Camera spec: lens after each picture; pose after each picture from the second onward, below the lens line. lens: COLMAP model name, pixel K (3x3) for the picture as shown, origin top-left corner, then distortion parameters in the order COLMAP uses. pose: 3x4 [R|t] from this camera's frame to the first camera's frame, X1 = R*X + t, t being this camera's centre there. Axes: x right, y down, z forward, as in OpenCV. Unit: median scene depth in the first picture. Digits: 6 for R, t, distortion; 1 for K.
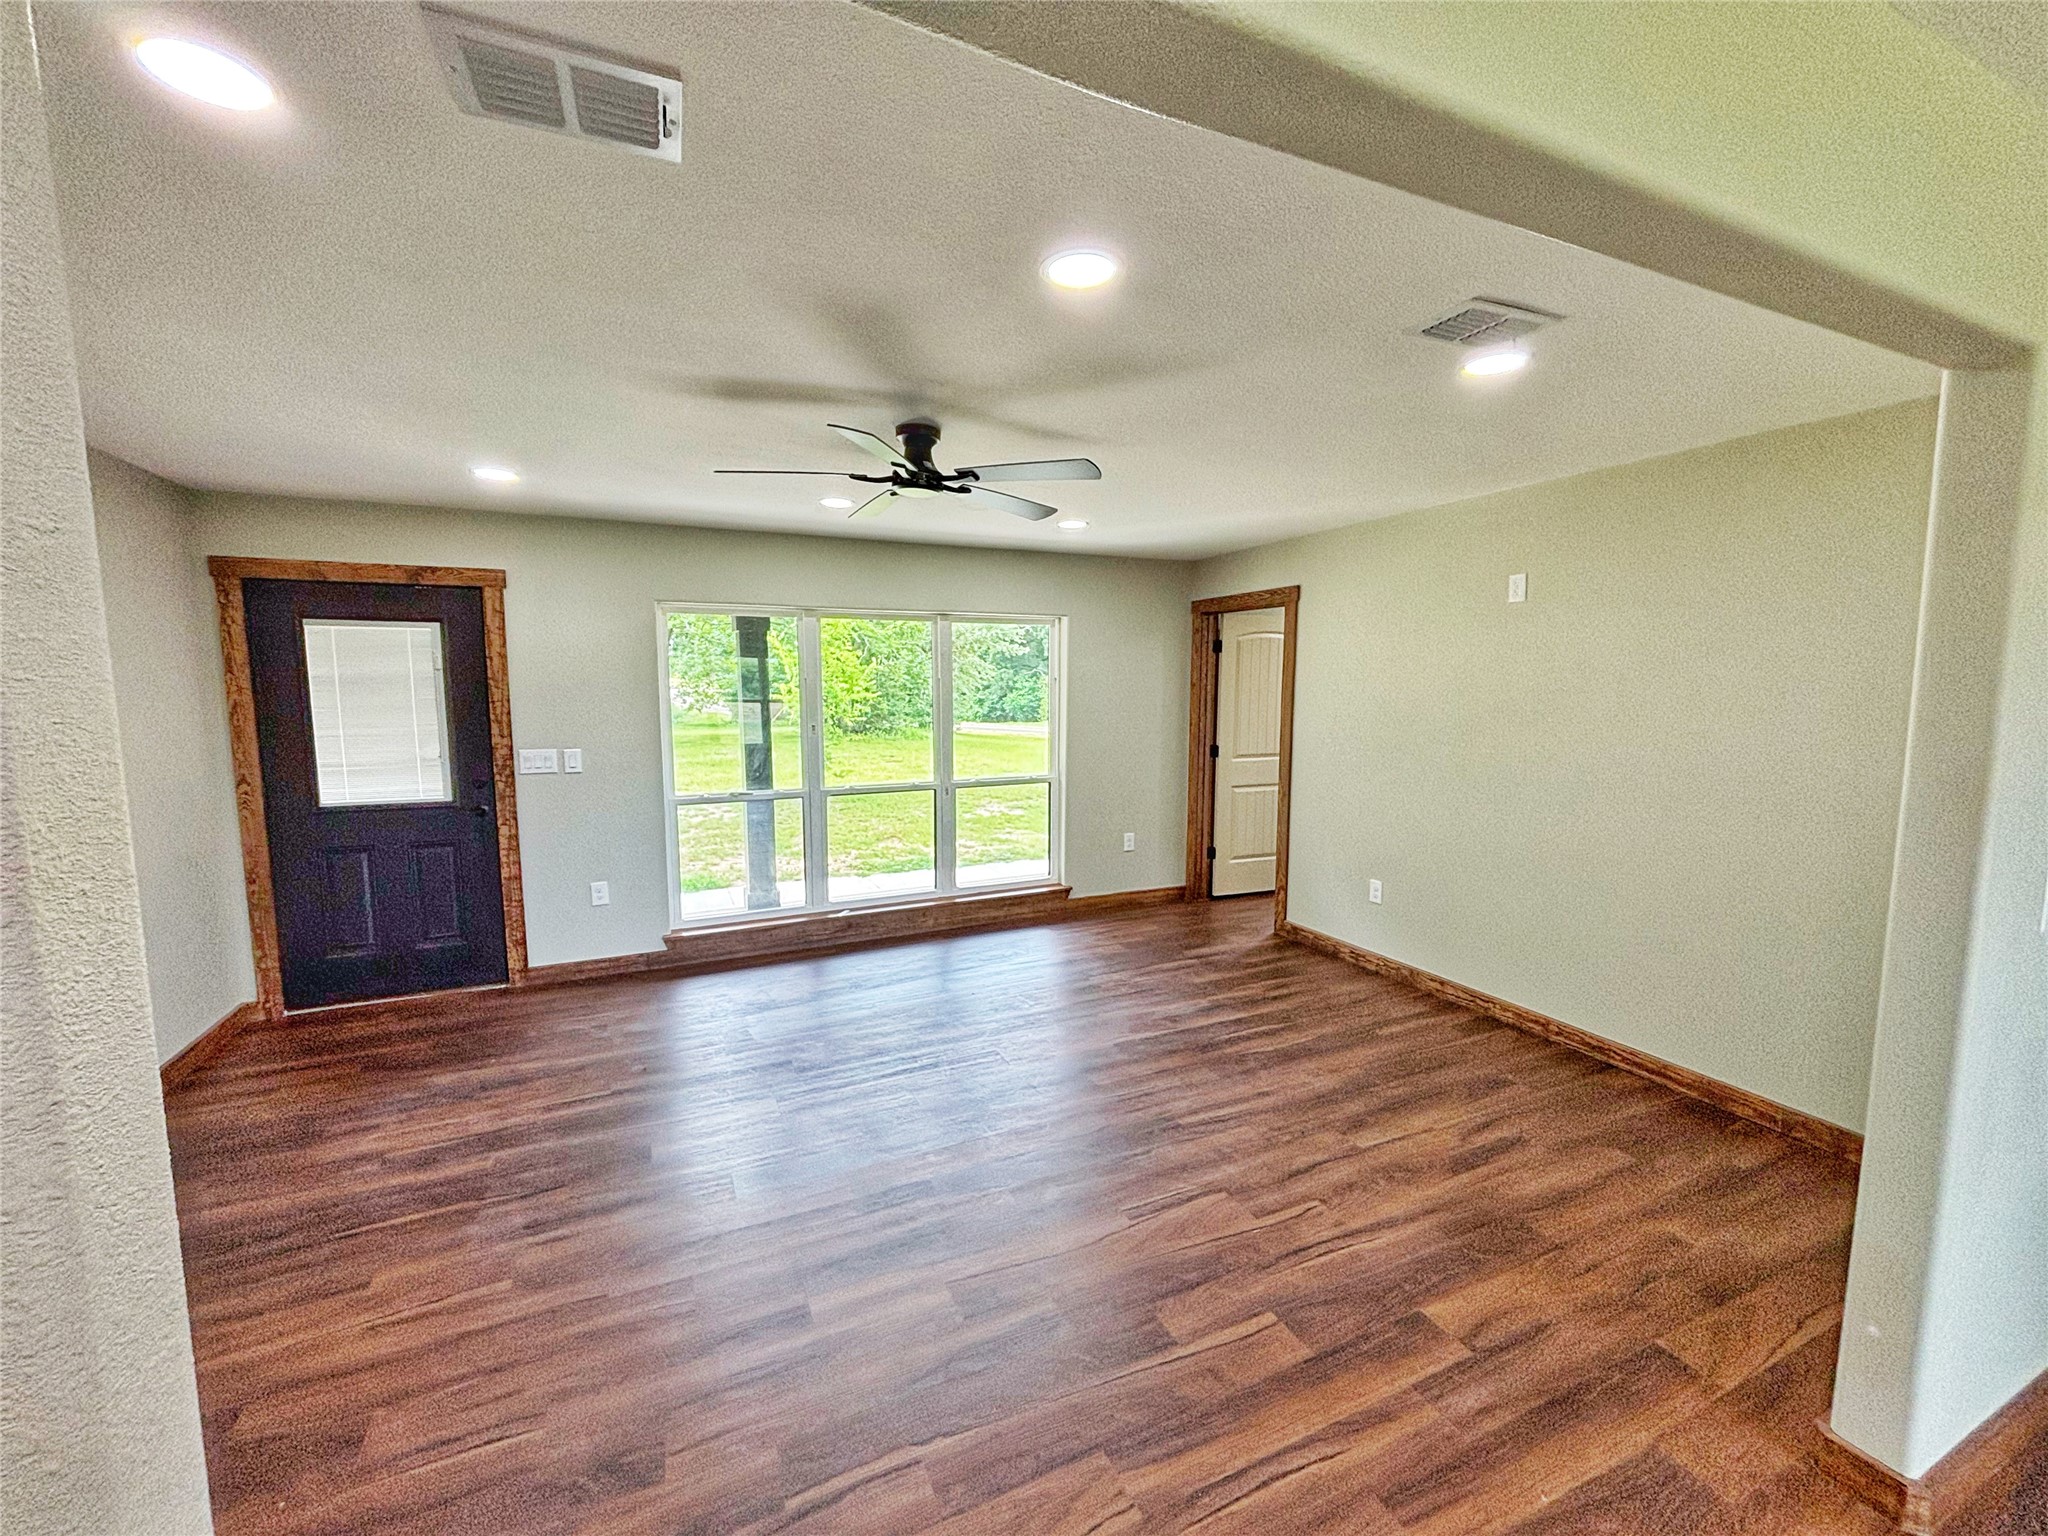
lens RADIAL K [[835.4, 0, 1024.0], [0, 835.4, 768.0], [0, 0, 1]] dist [0.014471, -0.000362]
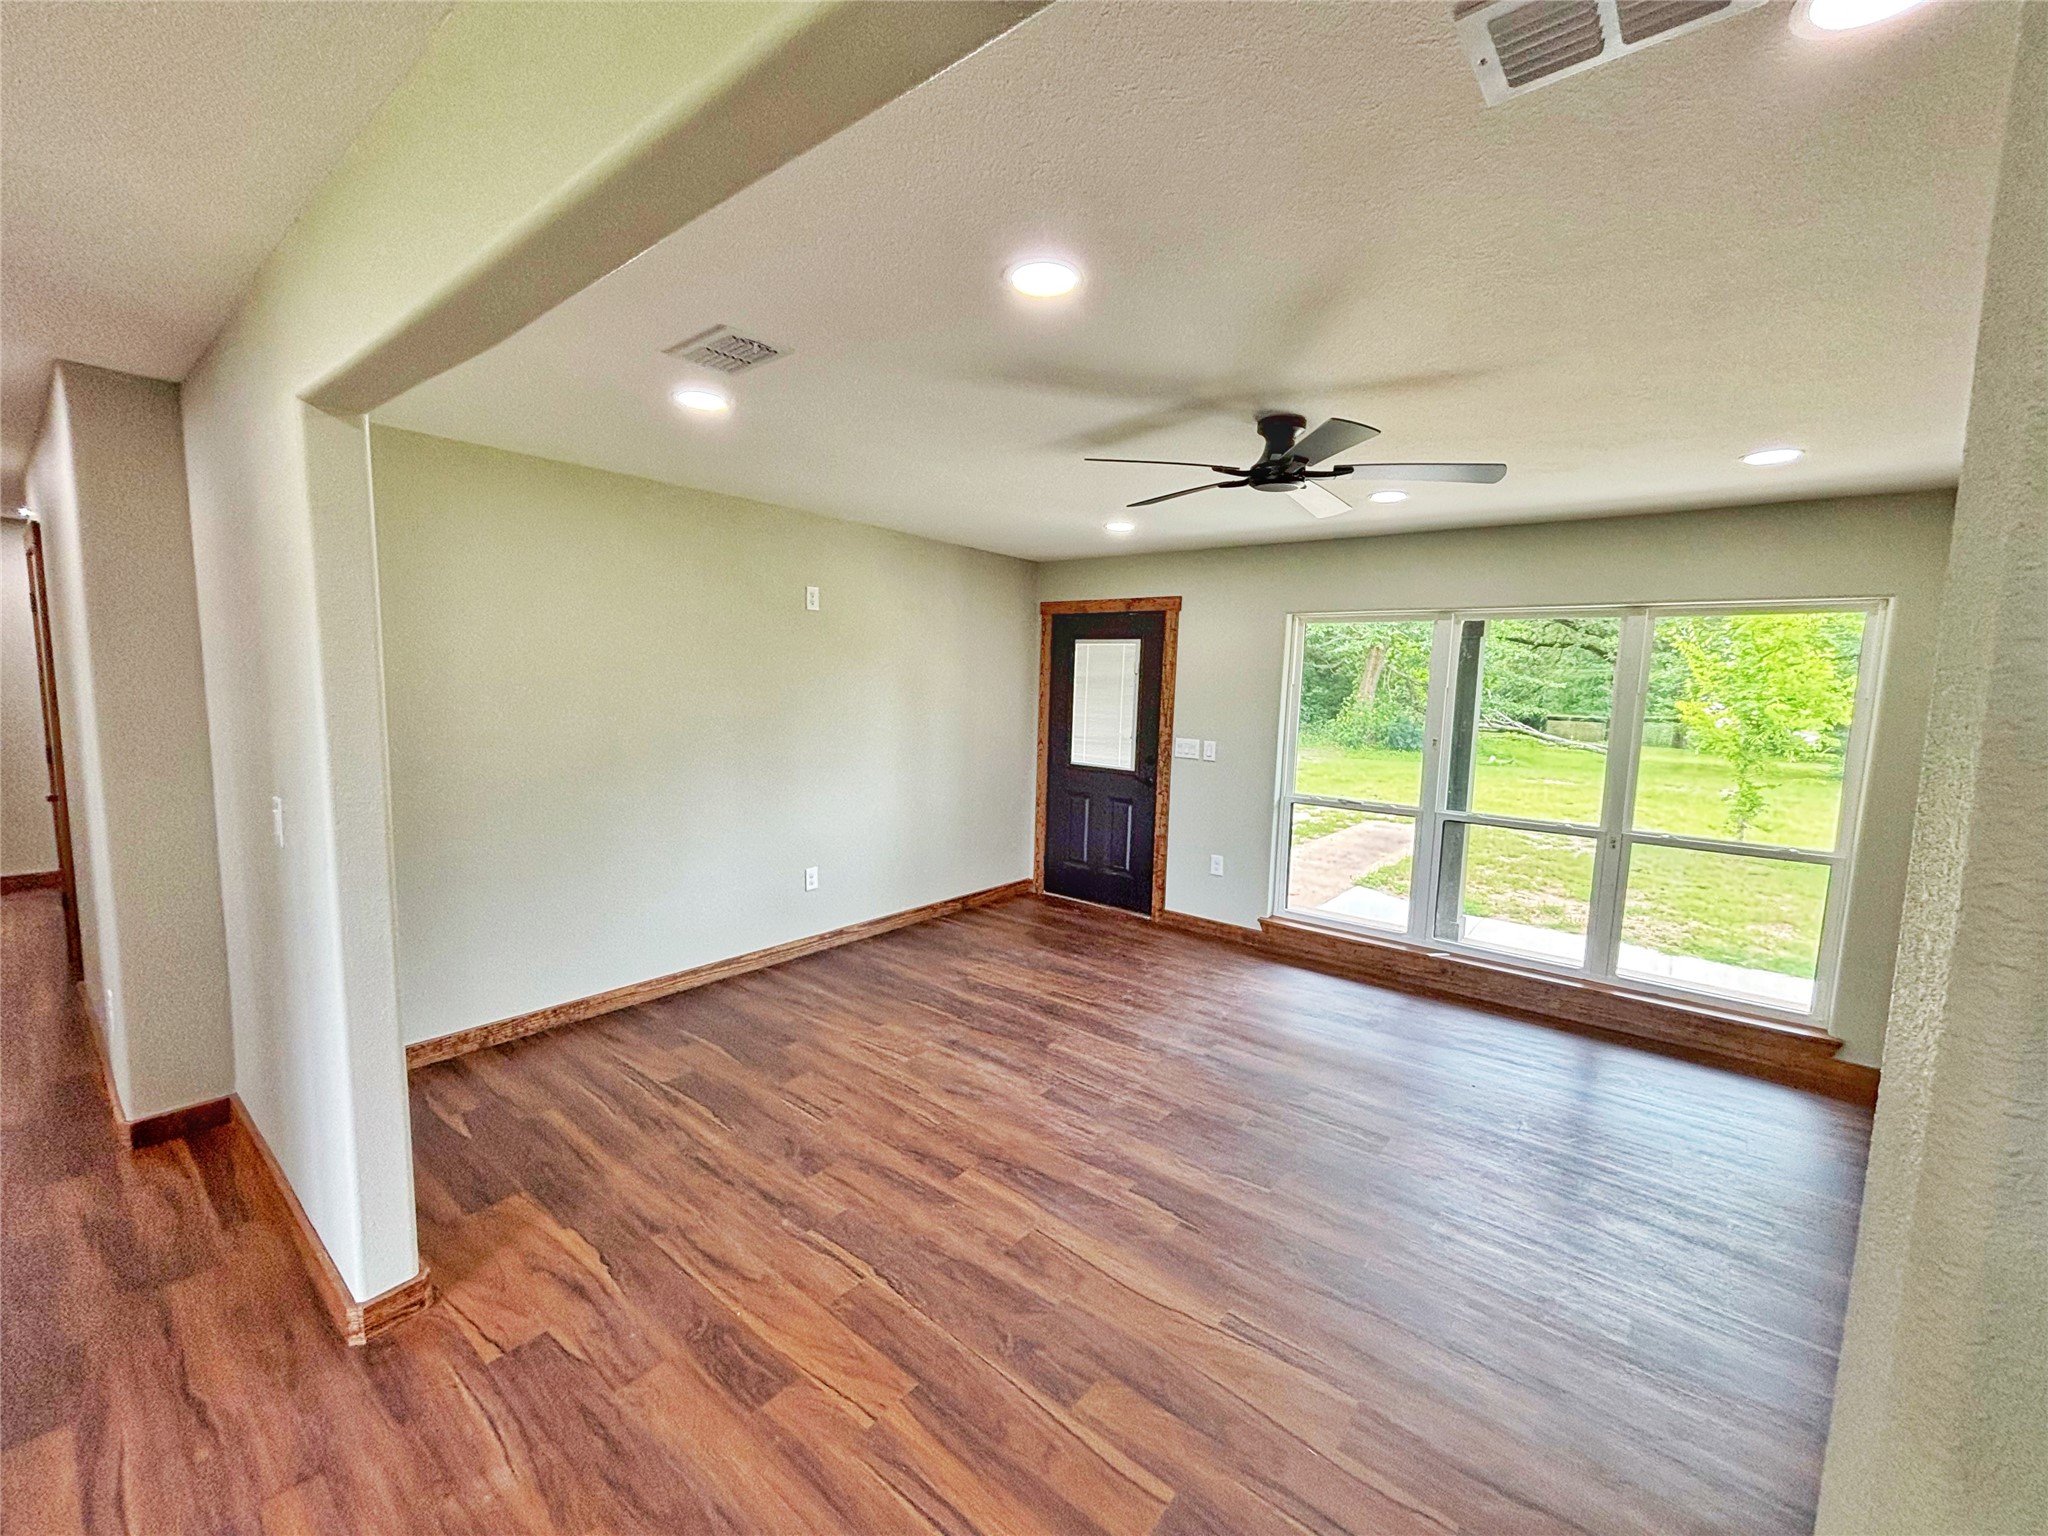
lens RADIAL K [[835.5, 0, 1024.0], [0, 835.5, 768.0], [0, 0, 1]] dist [0.030098, -0.000186]
pose [[0.448980, 0.110250, -0.886714, 0.426422], [-0.123437, 0.990497, 0.060653, -0.024871], [0.884975, 0.082221, 0.458322, 0.226741]]
